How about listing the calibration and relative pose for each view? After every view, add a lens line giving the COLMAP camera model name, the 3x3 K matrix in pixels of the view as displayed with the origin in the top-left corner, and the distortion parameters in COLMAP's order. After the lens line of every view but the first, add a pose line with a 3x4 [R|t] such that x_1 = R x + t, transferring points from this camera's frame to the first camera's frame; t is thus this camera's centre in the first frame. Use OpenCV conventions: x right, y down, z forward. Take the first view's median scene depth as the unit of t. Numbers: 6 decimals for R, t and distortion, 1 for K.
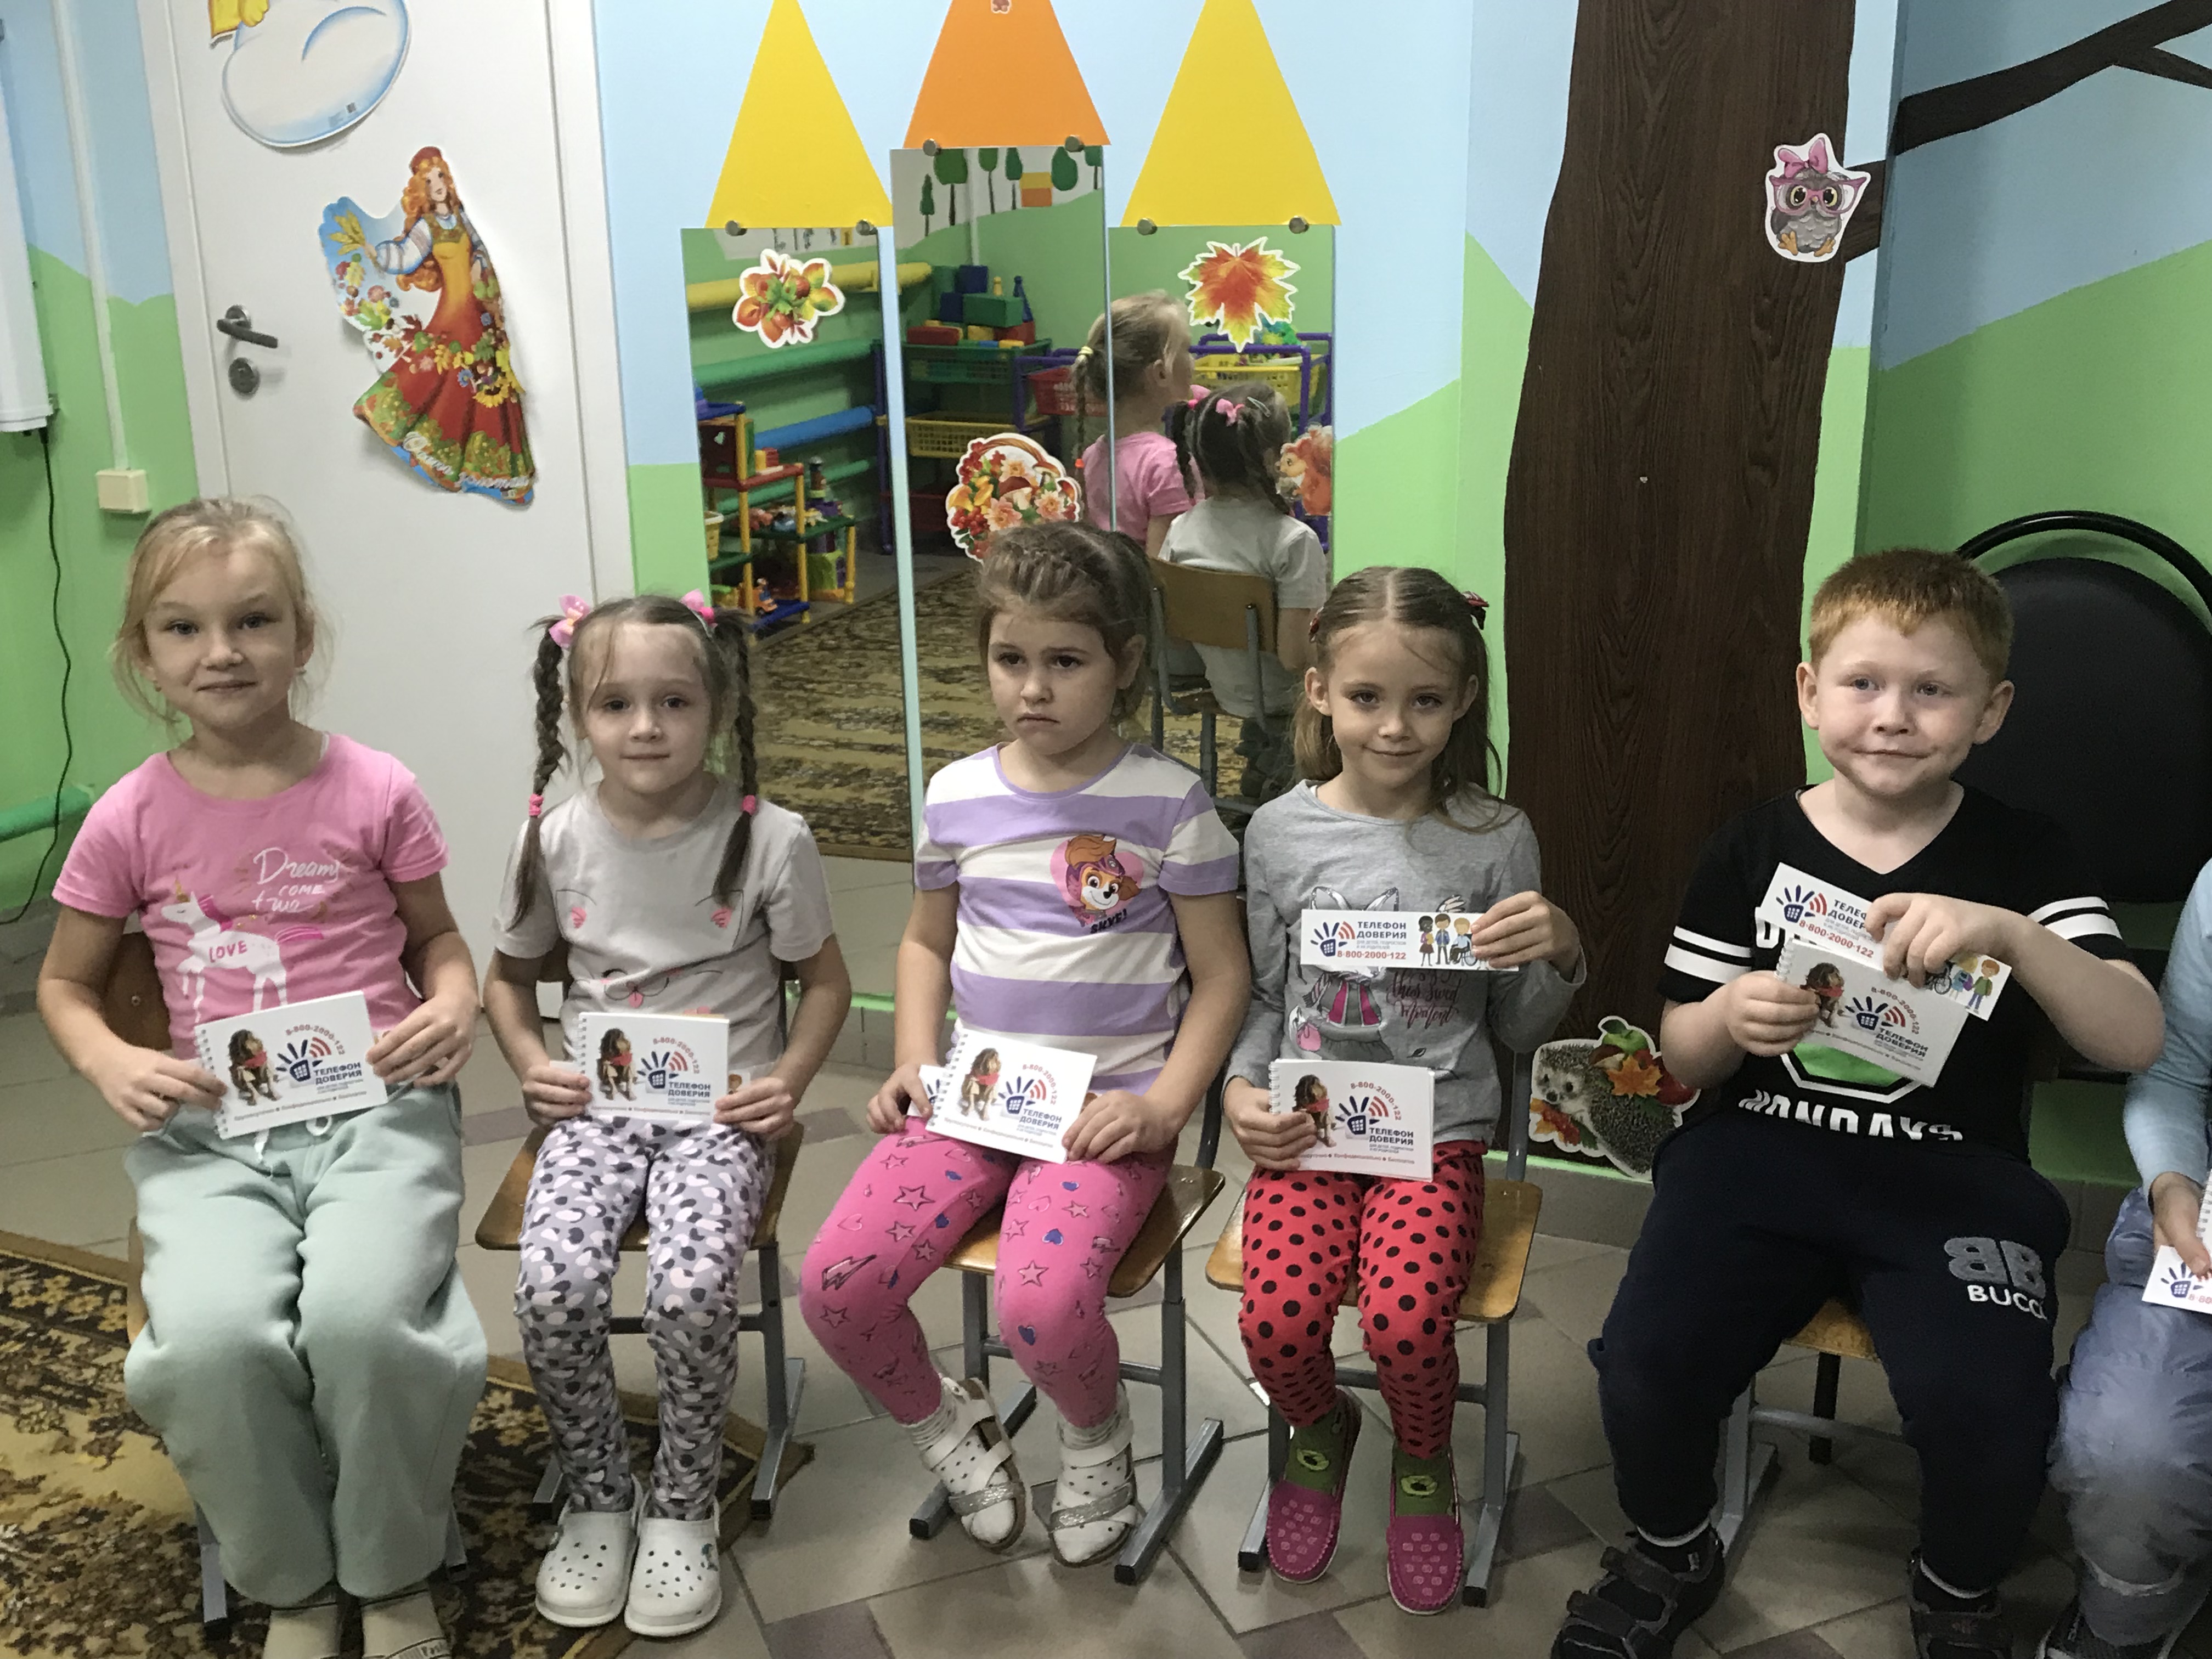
lens RADIAL K [[2344.5, 0, 1106.0], [0, 2344.5, 829.5], [0, 0, 1]] dist [0.002378, -0.014784]
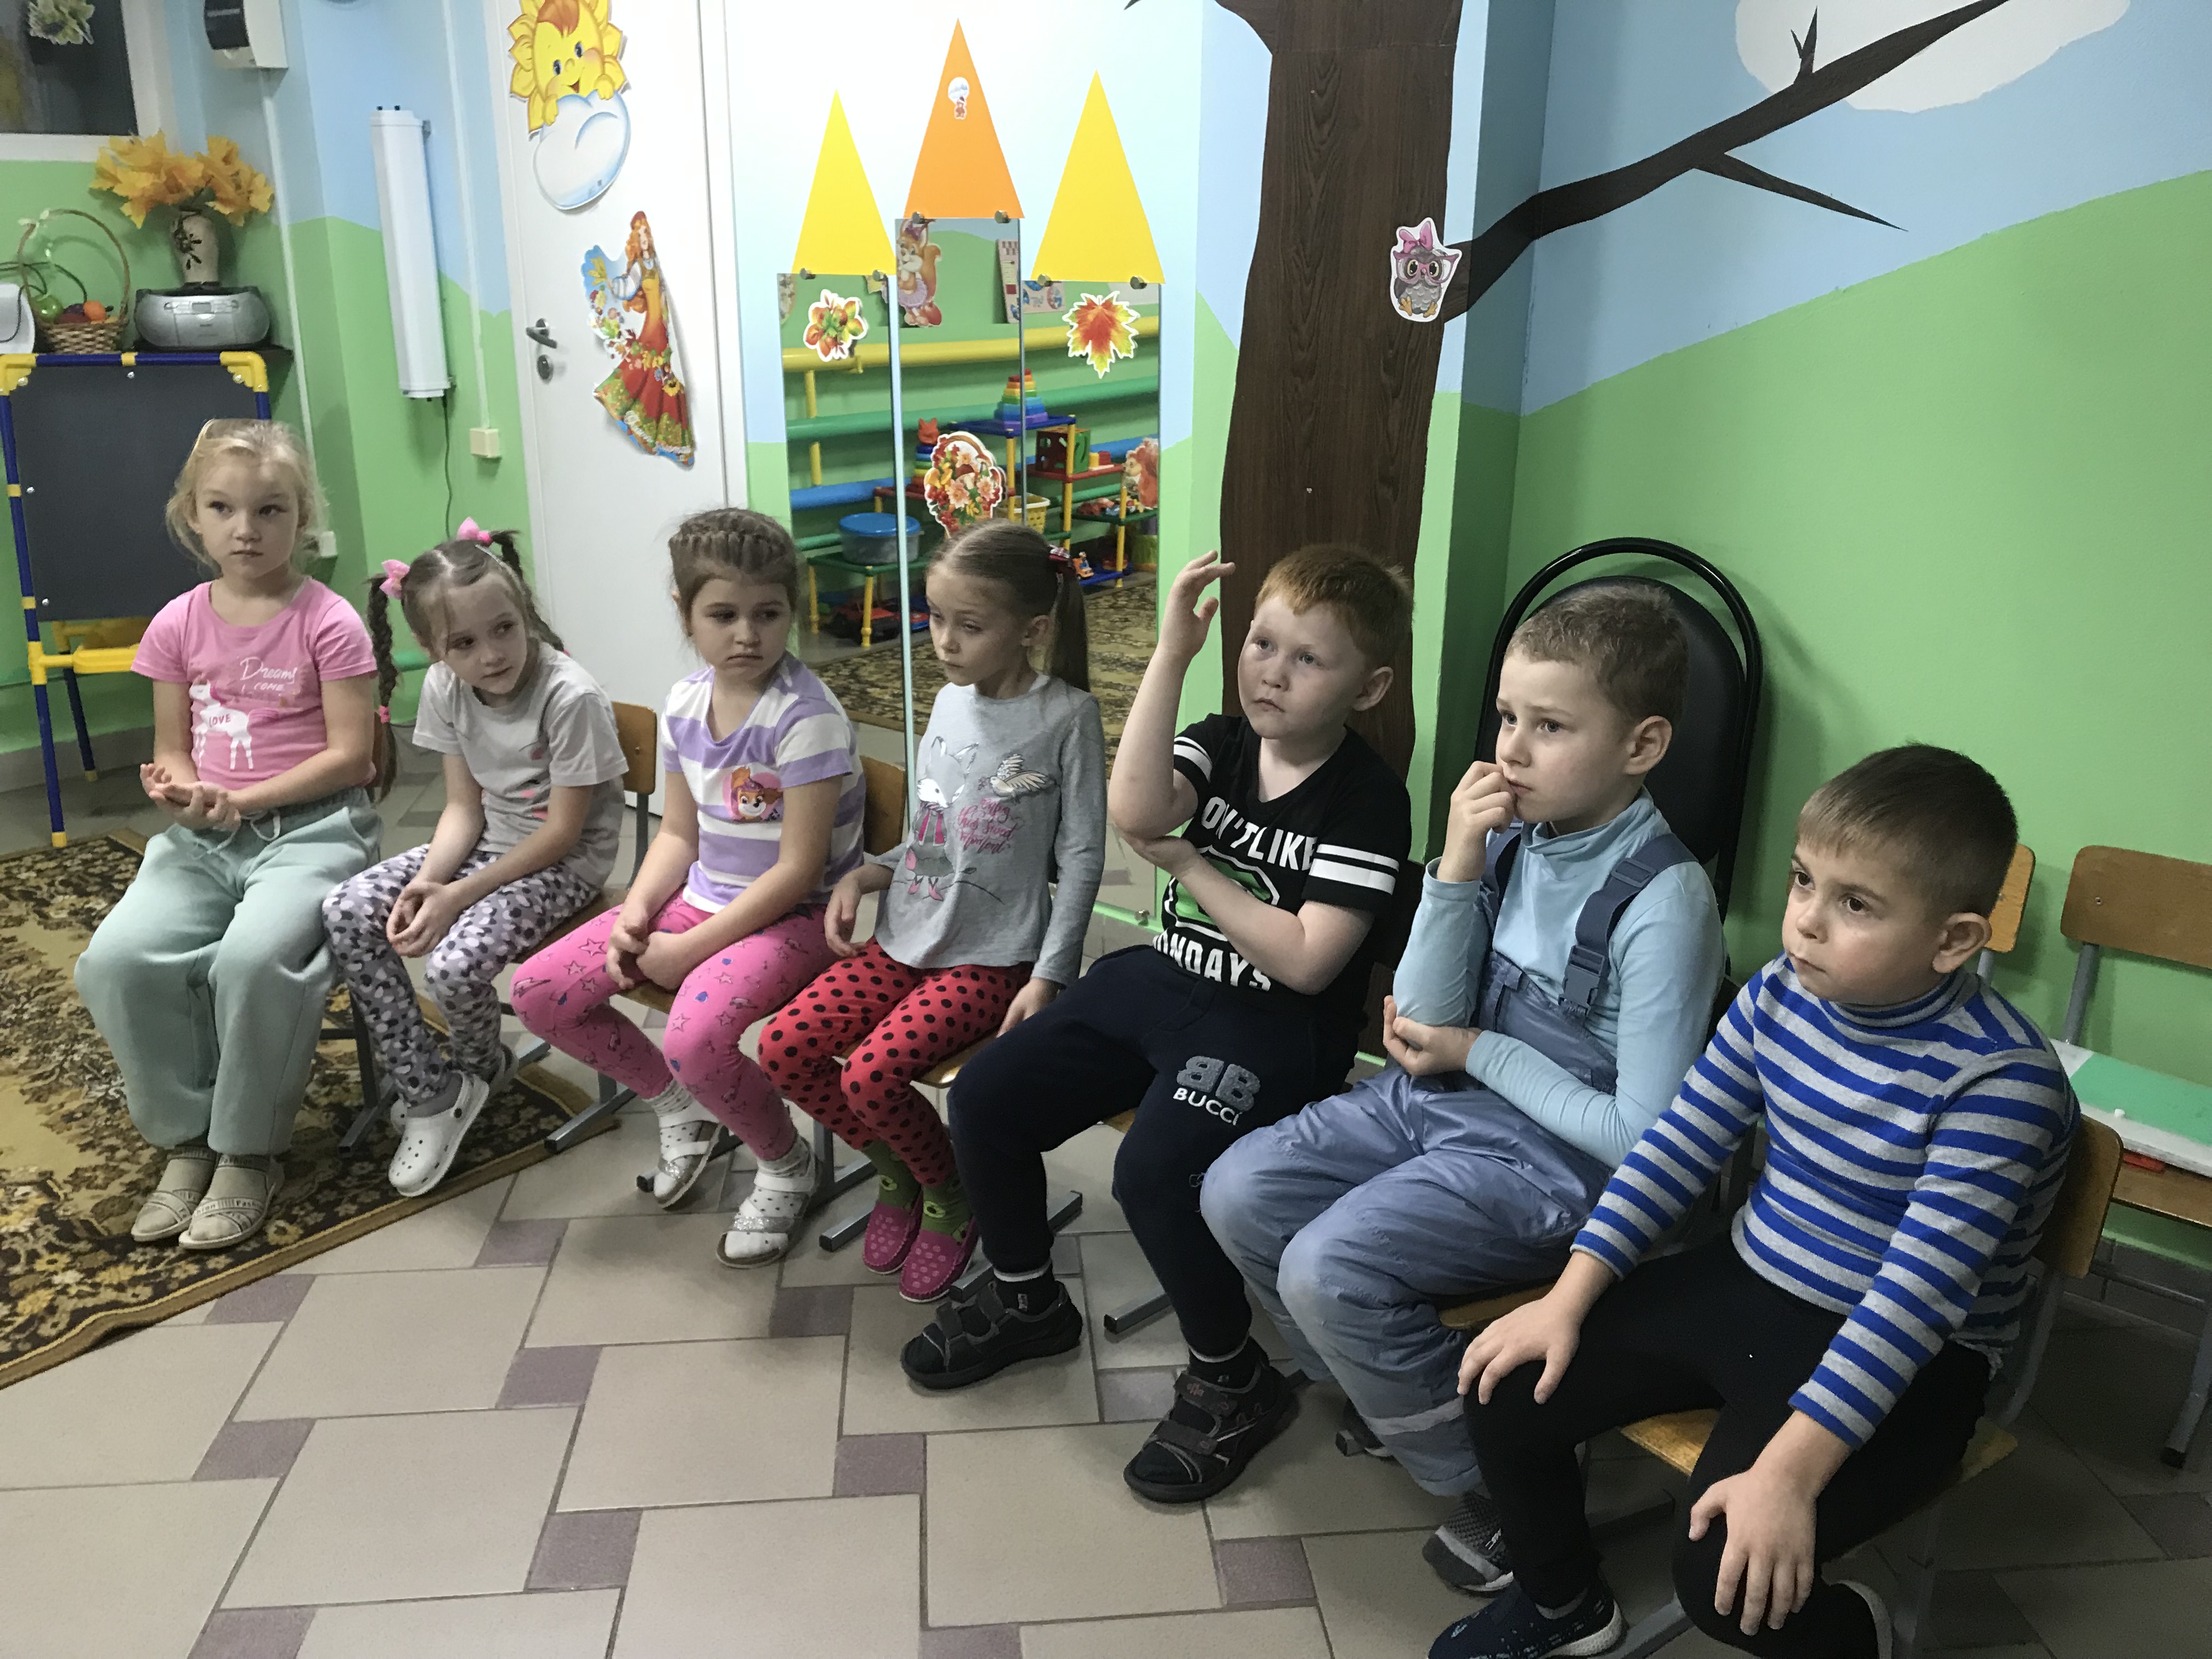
lens RADIAL K [[1800.4, 0, 1106.0], [0, 1800.4, 829.5], [0, 0, 1]] dist [-0.015262, -0.002626]
pose [[0.950676, 0.120026, -0.286024, 0.358406], [-0.109507, 0.992596, 0.052552, -0.004692], [0.290214, -0.018638, 0.956780, 0.025430]]
